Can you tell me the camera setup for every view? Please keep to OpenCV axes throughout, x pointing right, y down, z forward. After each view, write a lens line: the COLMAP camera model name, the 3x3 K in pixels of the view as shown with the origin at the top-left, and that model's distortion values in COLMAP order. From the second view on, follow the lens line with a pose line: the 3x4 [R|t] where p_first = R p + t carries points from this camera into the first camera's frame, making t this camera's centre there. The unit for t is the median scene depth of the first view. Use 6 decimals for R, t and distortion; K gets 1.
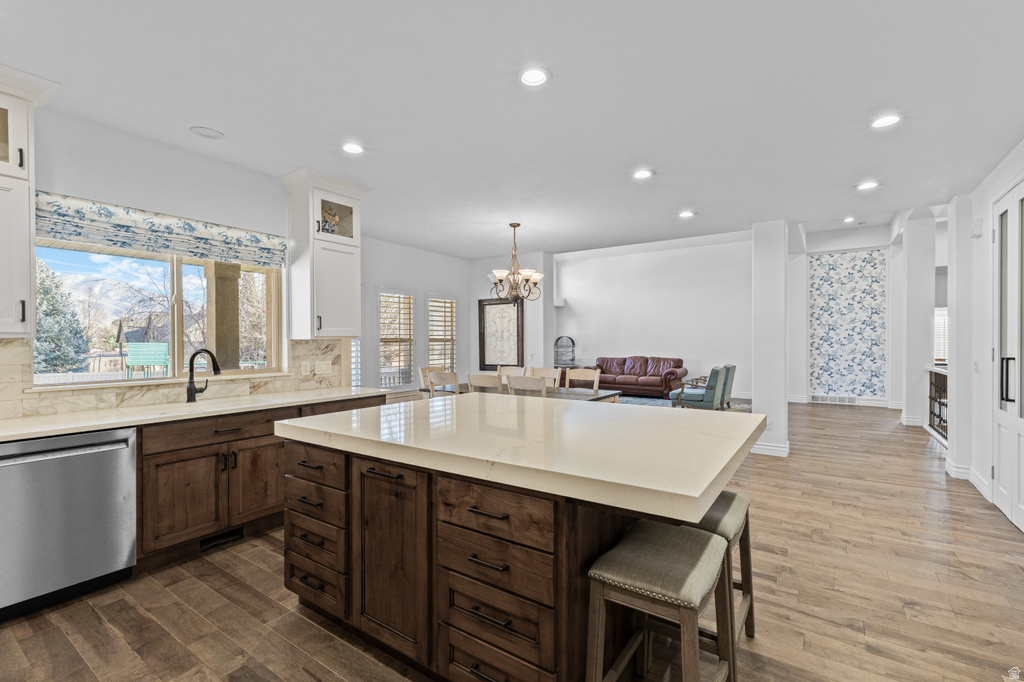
lens RADIAL K [[448.2, 0, 512.0], [0, 448.2, 341.0], [0, 0, 1]] dist [0.000022, -0.006453]
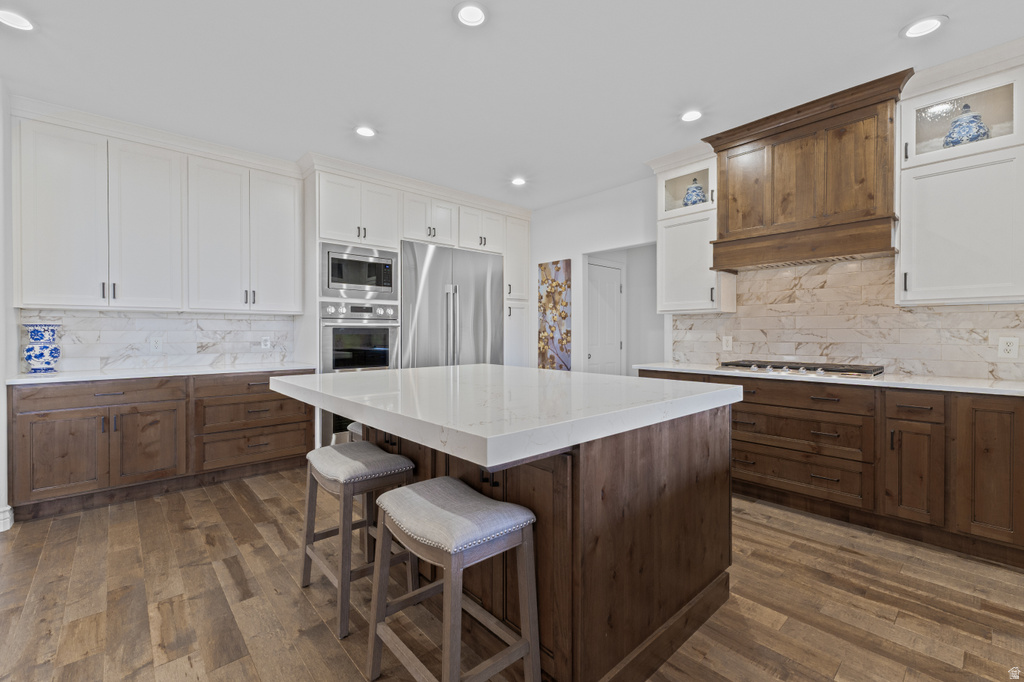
lens RADIAL K [[440.8, 0, 512.0], [0, 440.8, 341.0], [0, 0, 1]] dist [0.001618, -0.000243]
pose [[-0.974372, 0.011459, 0.224653, -0.192968], [0.013399, 0.999885, 0.007114, 0.043451], [-0.224545, 0.009942, -0.974413, 1.418680]]
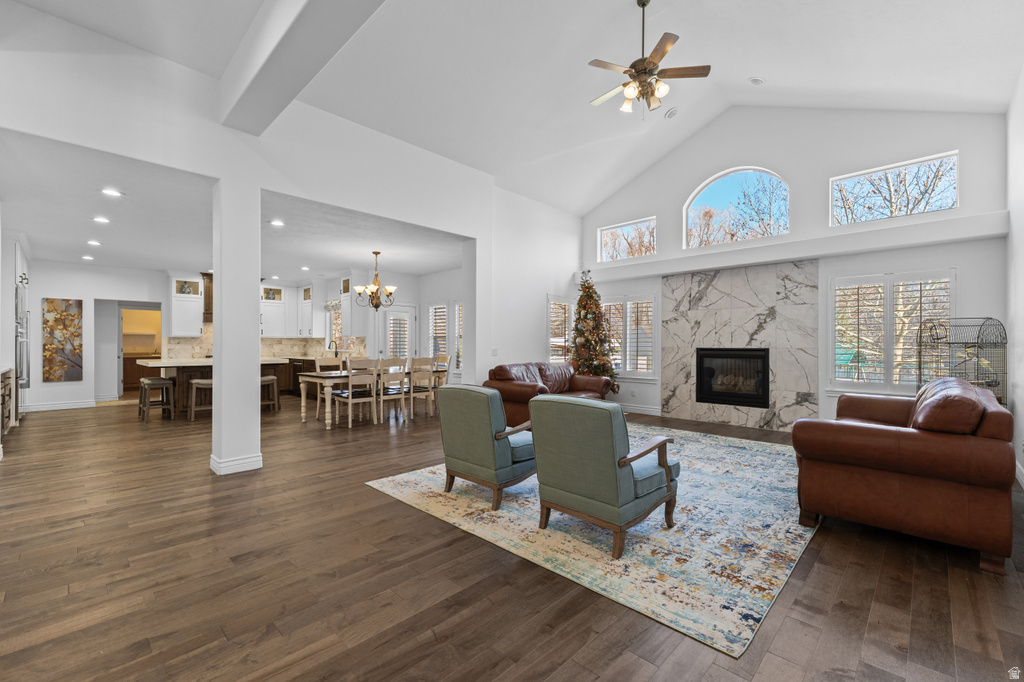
lens RADIAL K [[440.8, 0, 512.0], [0, 440.8, 341.0], [0, 0, 1]] dist [0.001618, -0.000243]
pose [[-0.155839, 0.006108, -0.987764, 2.212348], [0.012542, 0.999913, 0.004205, 0.022282], [0.987703, -0.011733, -0.155902, 2.762879]]
